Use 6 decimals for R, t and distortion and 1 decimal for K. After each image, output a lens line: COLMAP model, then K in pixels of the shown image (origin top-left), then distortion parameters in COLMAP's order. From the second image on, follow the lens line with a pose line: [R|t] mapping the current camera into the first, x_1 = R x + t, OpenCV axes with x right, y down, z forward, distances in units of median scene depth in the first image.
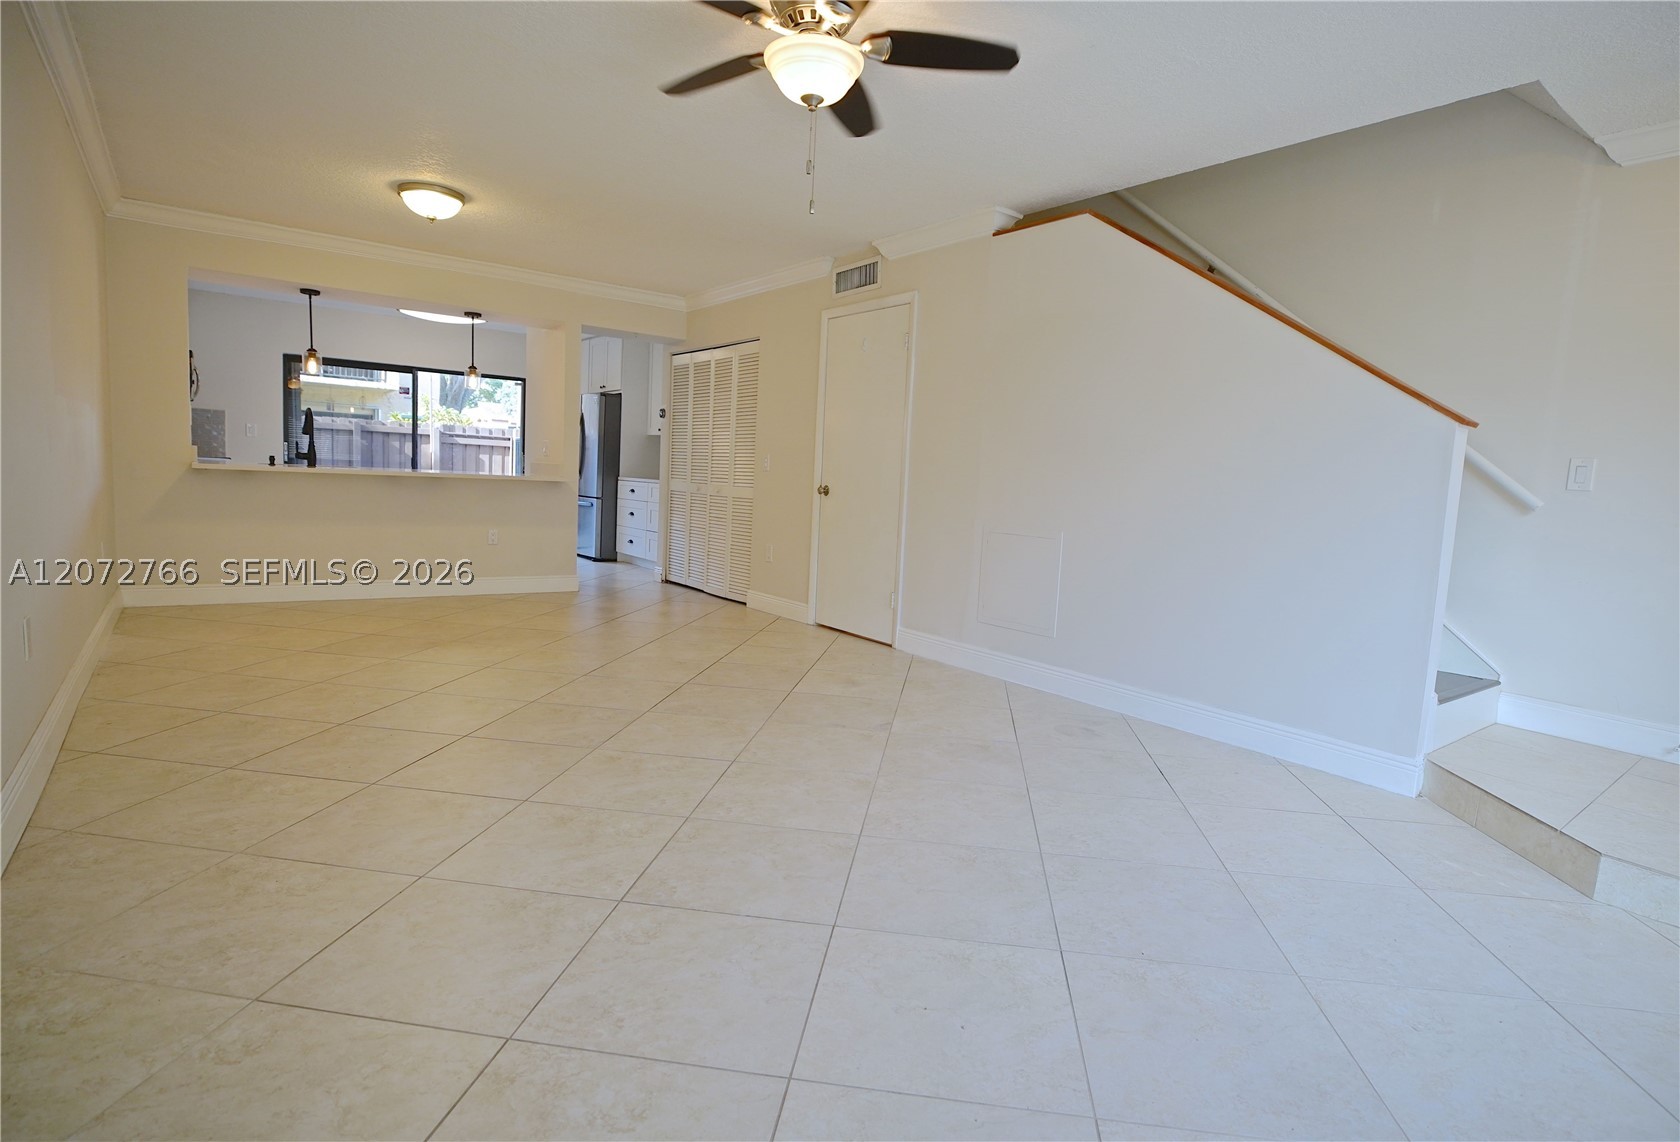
lens RADIAL K [[851.6, 0, 840.0], [0, 851.6, 571.0], [0, 0, 1]] dist [0.000074, -0.000010]
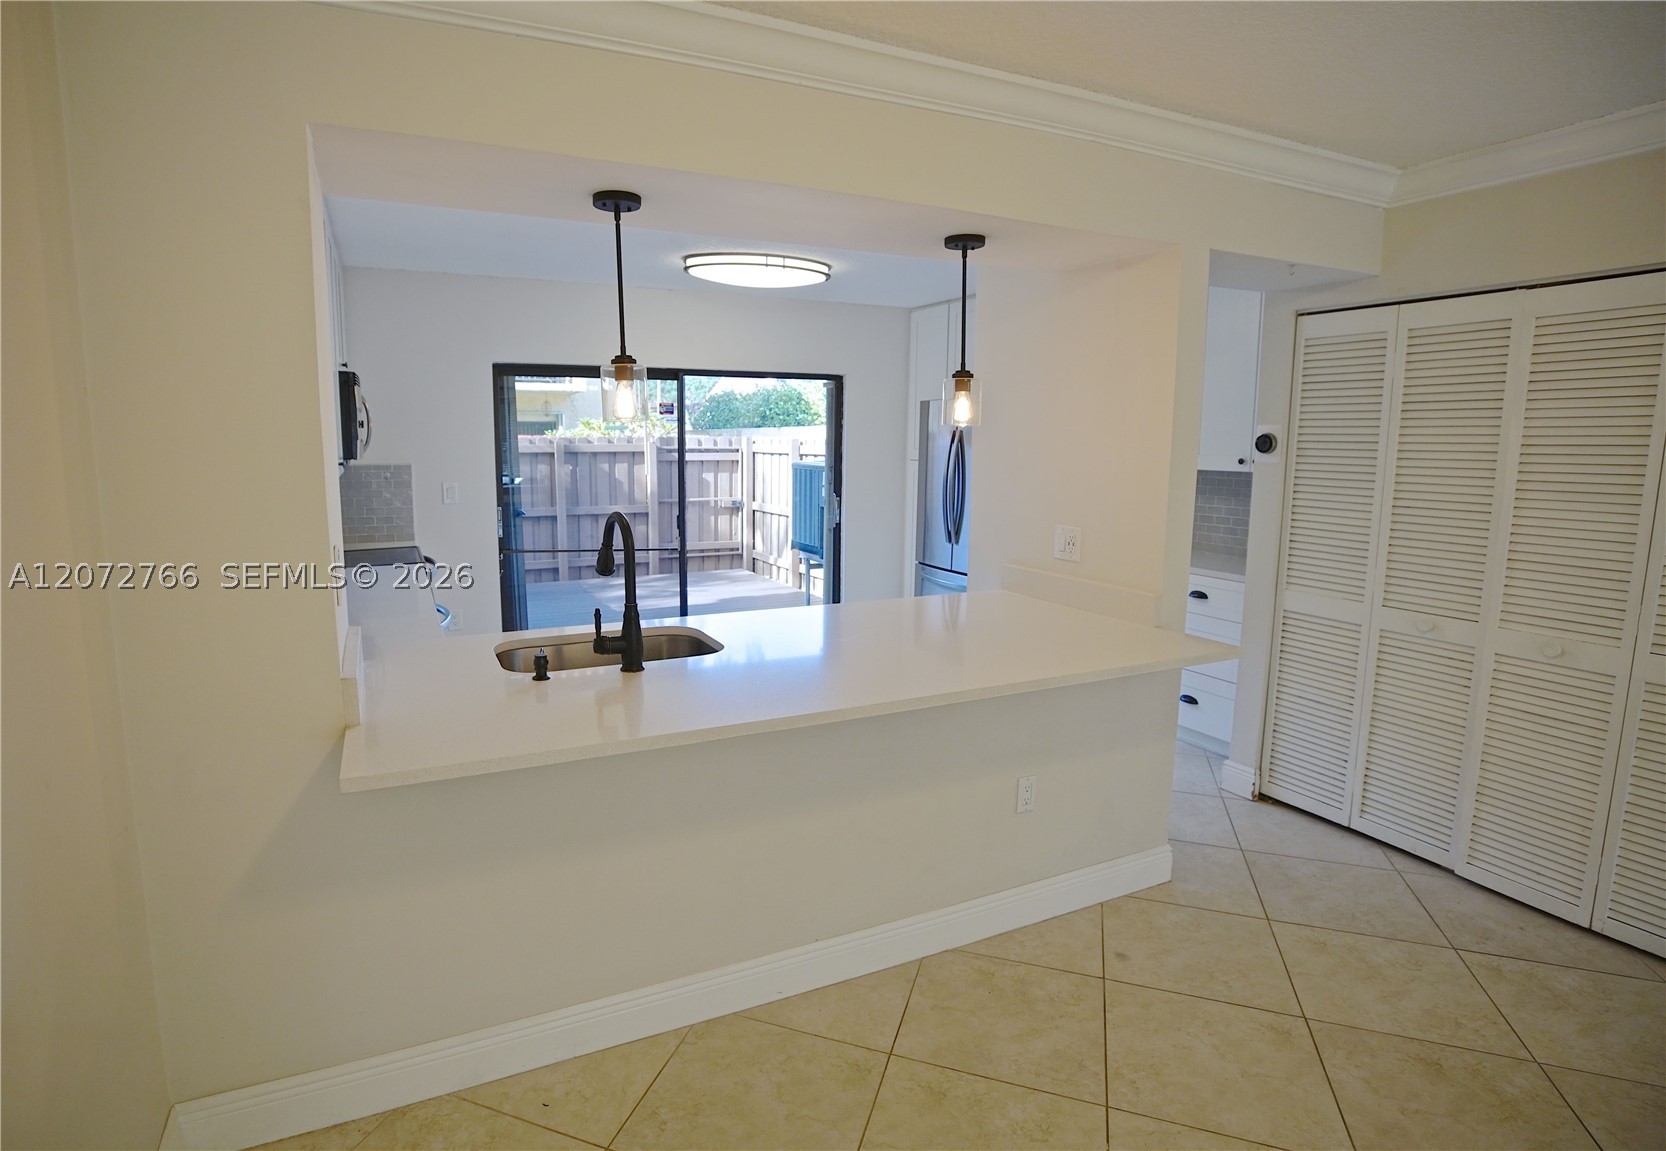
lens RADIAL K [[912.4, 0, 833.0], [0, 912.4, 575.5], [0, 0, 1]] dist [-0.031937, 0.000297]
pose [[0.982507, -0.020841, -0.185056, -0.176778], [0.025197, 0.999457, 0.021216, -0.065947], [0.184514, -0.025508, 0.982499, 0.240098]]
